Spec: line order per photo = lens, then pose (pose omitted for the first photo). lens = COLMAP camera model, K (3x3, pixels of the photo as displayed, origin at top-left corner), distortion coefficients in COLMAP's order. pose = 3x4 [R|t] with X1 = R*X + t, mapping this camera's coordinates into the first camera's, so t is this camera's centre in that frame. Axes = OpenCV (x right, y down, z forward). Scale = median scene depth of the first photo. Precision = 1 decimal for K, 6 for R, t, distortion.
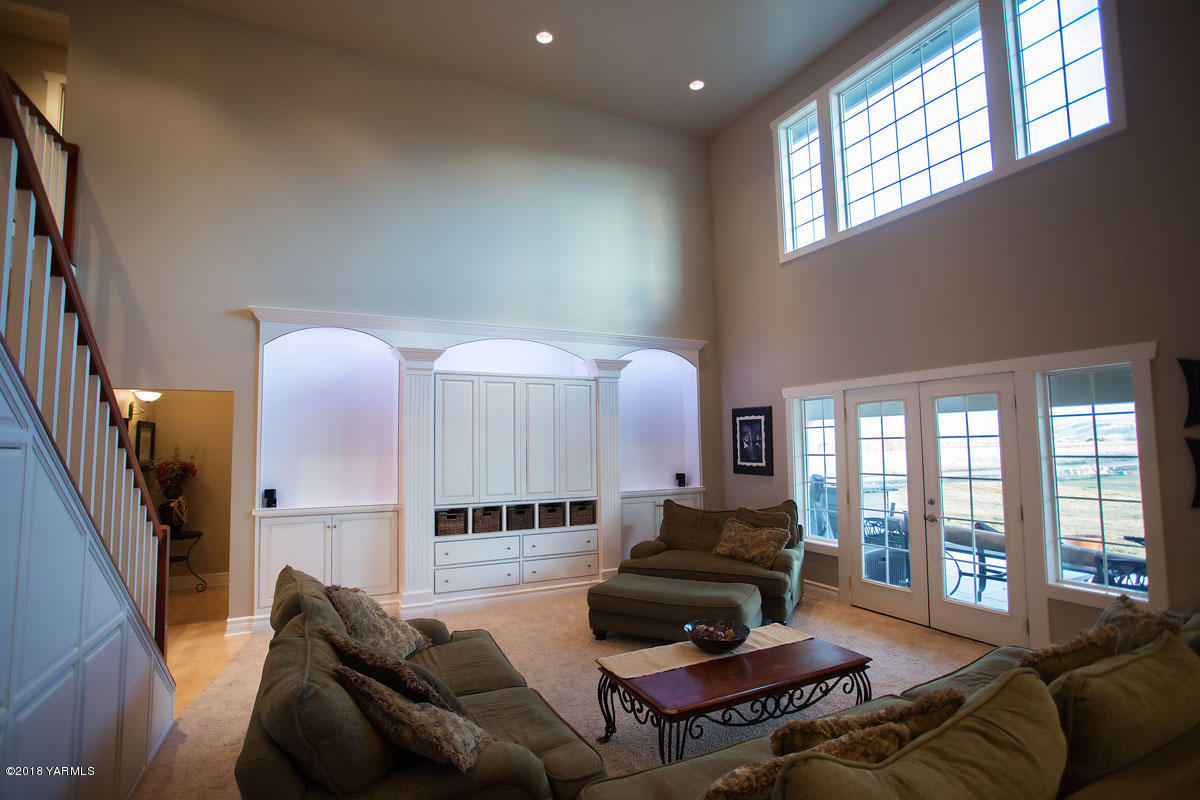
lens RADIAL K [[584.0, 0, 599.5], [0, 584.0, 402.4], [0, 0, 1]] dist [-0.074678, 0.030831]
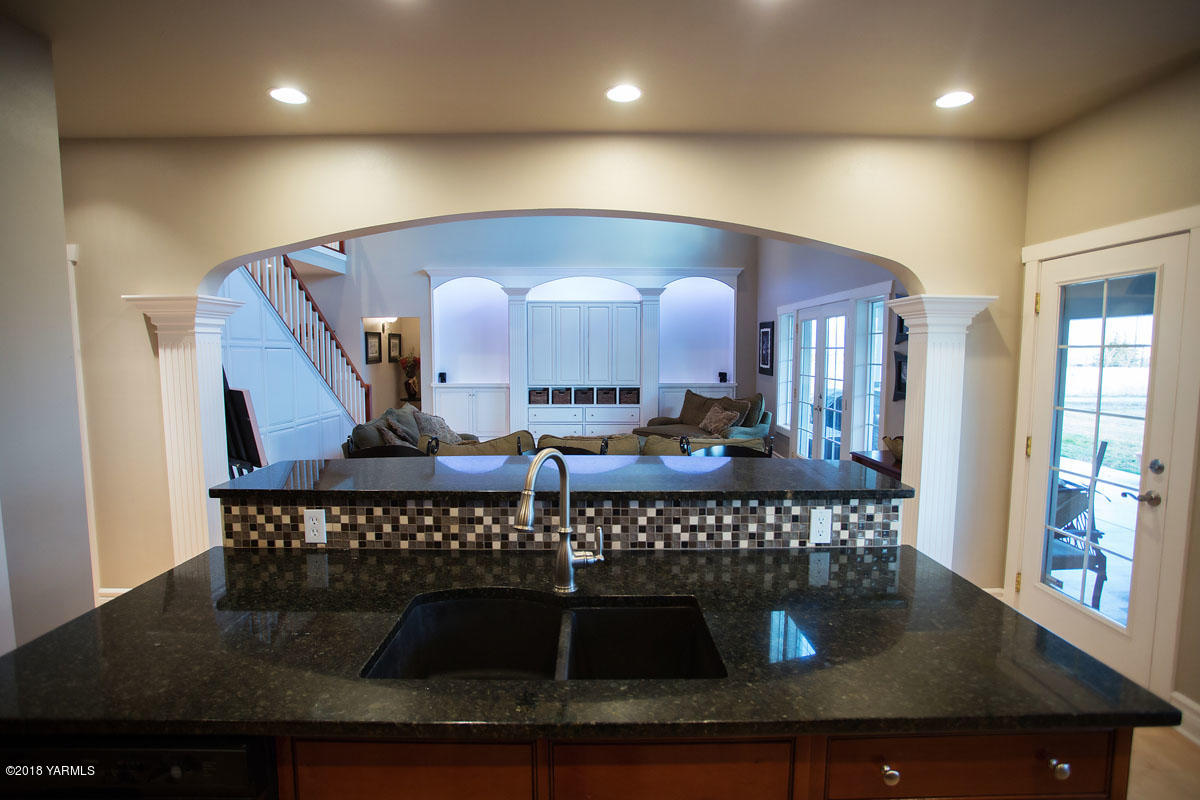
lens RADIAL K [[584.0, 0, 599.5], [0, 584.0, 402.4], [0, 0, 1]] dist [-0.074678, 0.030831]
pose [[0.896318, 0.053856, -0.440129, 0.570004], [0.019128, 0.986976, 0.159726, -0.029643], [0.442999, -0.151584, 0.883614, -0.335739]]
